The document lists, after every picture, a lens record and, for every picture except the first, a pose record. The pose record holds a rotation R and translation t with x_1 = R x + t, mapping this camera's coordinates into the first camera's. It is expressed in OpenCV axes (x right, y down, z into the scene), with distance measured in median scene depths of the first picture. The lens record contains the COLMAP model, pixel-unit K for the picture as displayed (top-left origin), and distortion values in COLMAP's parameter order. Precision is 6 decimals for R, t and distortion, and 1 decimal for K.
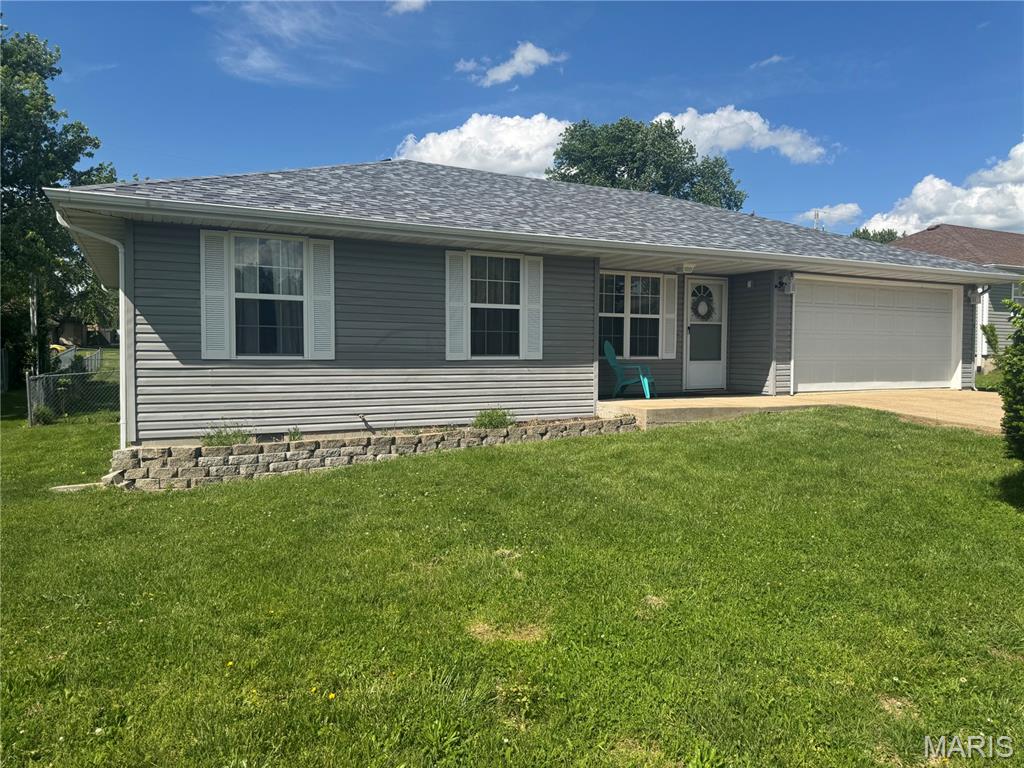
lens RADIAL K [[727.7, 0, 512.0], [0, 727.7, 384.0], [0, 0, 1]] dist [0.001260, -0.004898]
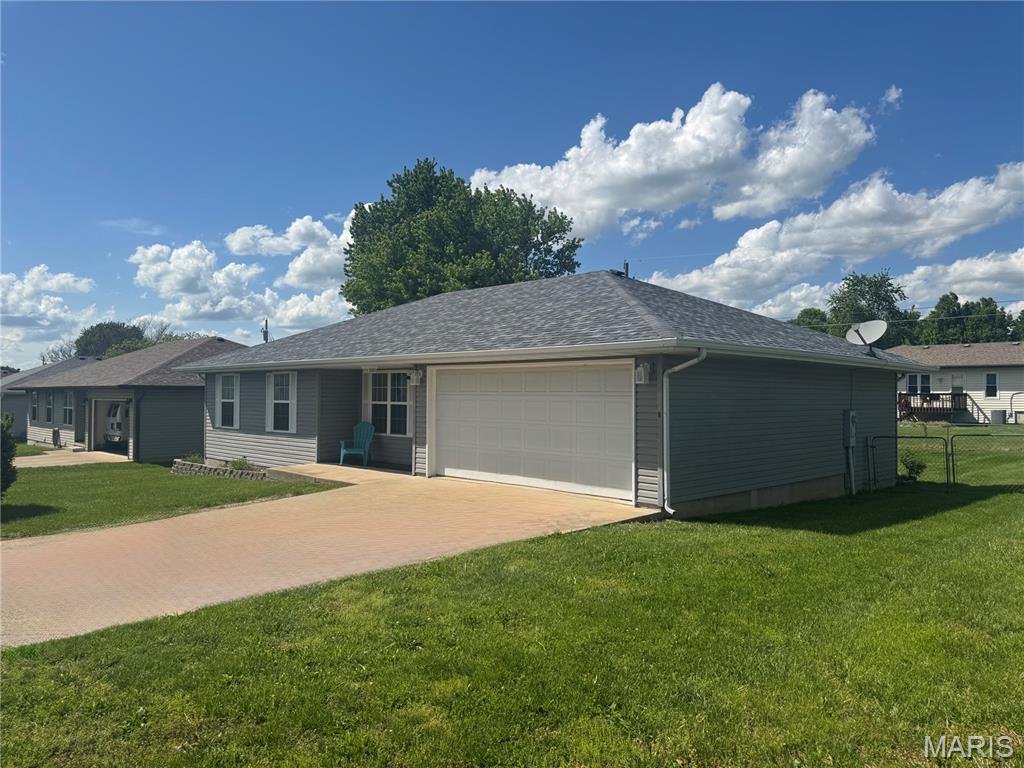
lens RADIAL K [[727.7, 0, 512.0], [0, 727.7, 384.0], [0, 0, 1]] dist [0.001260, -0.004898]
pose [[0.339328, -0.012988, -0.940579, 1.684504], [-0.036840, 0.998954, -0.027084, -0.114764], [0.939947, 0.043841, 0.338494, 0.865761]]
